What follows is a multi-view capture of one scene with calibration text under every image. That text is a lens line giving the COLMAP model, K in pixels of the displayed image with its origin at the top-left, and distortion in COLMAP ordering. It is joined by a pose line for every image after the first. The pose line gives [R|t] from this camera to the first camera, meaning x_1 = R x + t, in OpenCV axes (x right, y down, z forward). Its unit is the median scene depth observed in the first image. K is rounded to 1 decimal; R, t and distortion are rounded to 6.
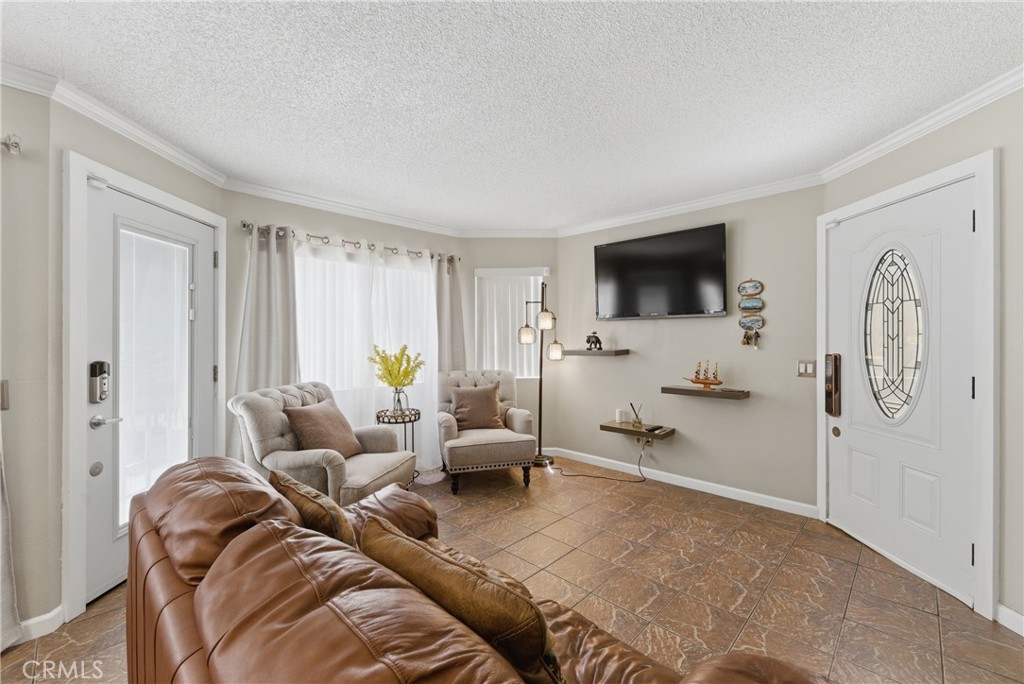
lens RADIAL K [[428.6, 0, 514.8], [0, 428.6, 343.1], [0, 0, 1]] dist [-0.000864, -0.000143]
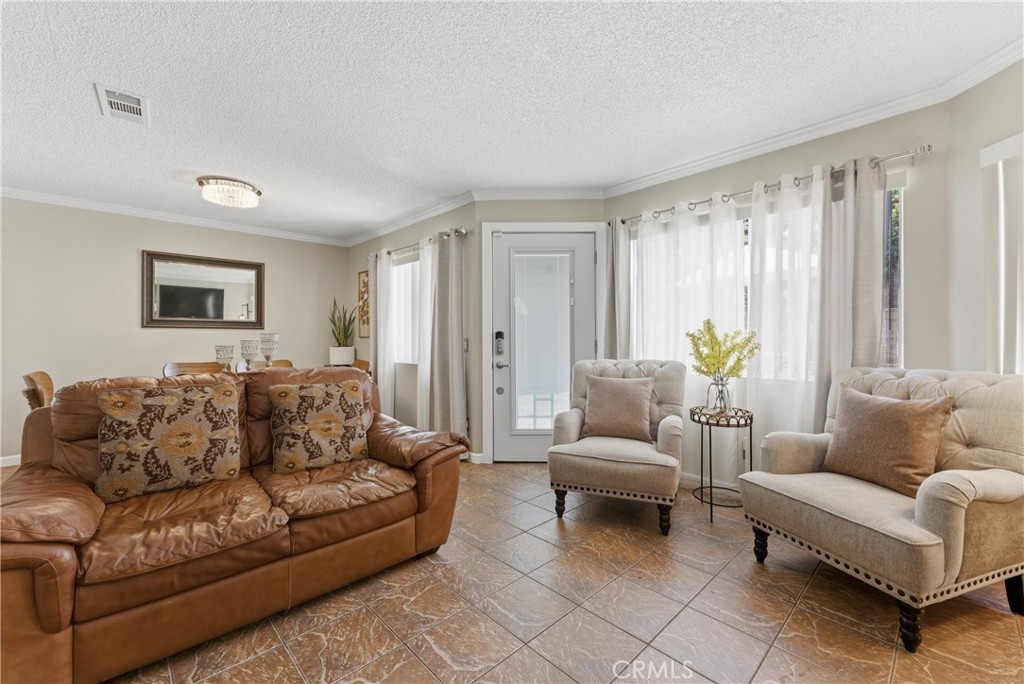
lens RADIAL K [[421.4, 0, 527.5], [0, 421.4, 332.5], [0, 0, 1]] dist [-0.000844, 0.000032]
pose [[-0.018801, -0.005499, -0.999808, 0.605846], [-0.005473, 0.999970, -0.005397, 0.042377], [0.999808, 0.005370, -0.018831, 0.854021]]
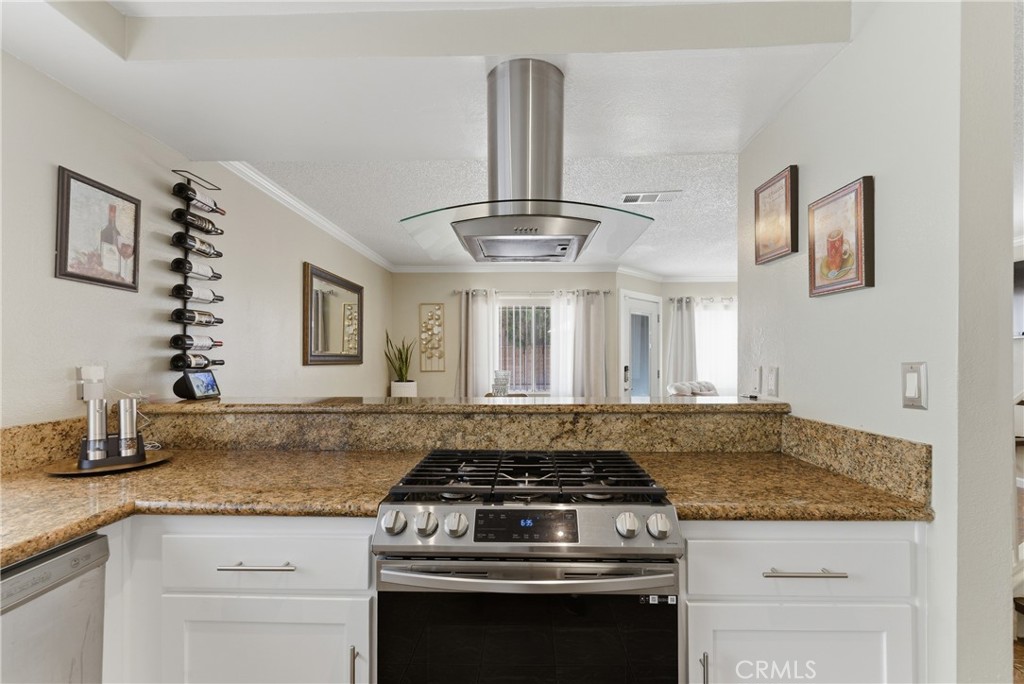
lens RADIAL K [[428.1, 0, 520.0], [0, 428.1, 353.0], [0, 0, 1]] dist [0.000631, 0.000203]
pose [[0.686734, -0.011855, -0.726812, 0.352291], [-0.001982, 0.999833, -0.018182, 0.010936], [0.726906, 0.013927, 0.686596, -0.934351]]
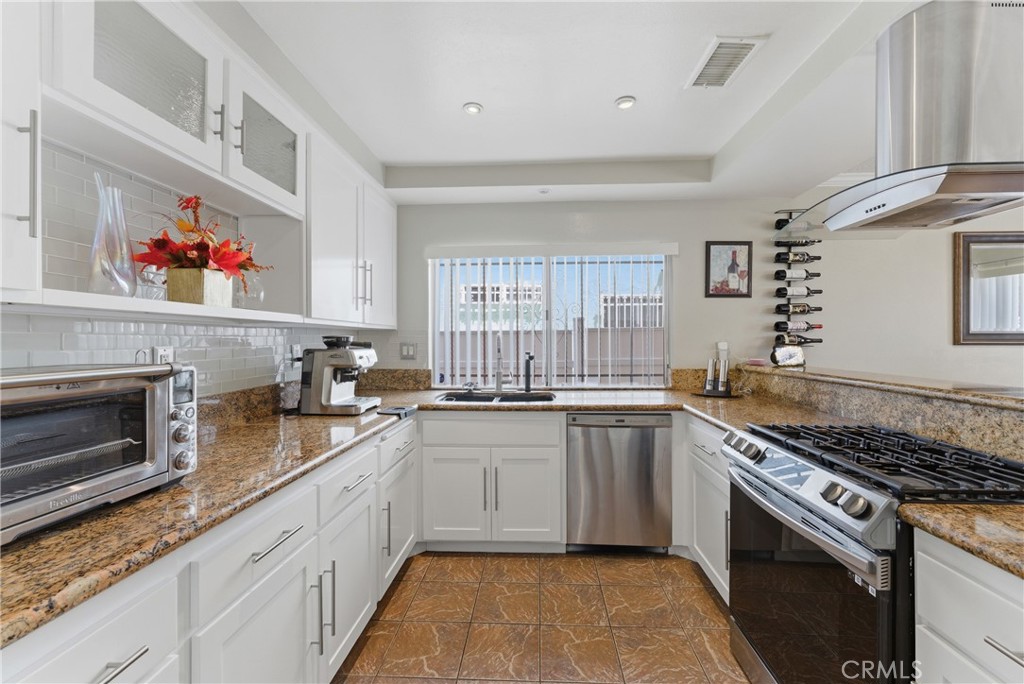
lens RADIAL K [[432.7, 0, 514.4], [0, 432.7, 339.1], [0, 0, 1]] dist [-0.000866, -0.000065]
pose [[-0.752015, 0.000137, -0.659146, 0.643052], [-0.002165, 0.999994, 0.002677, 0.010092], [0.659142, 0.003440, -0.752010, -0.482777]]
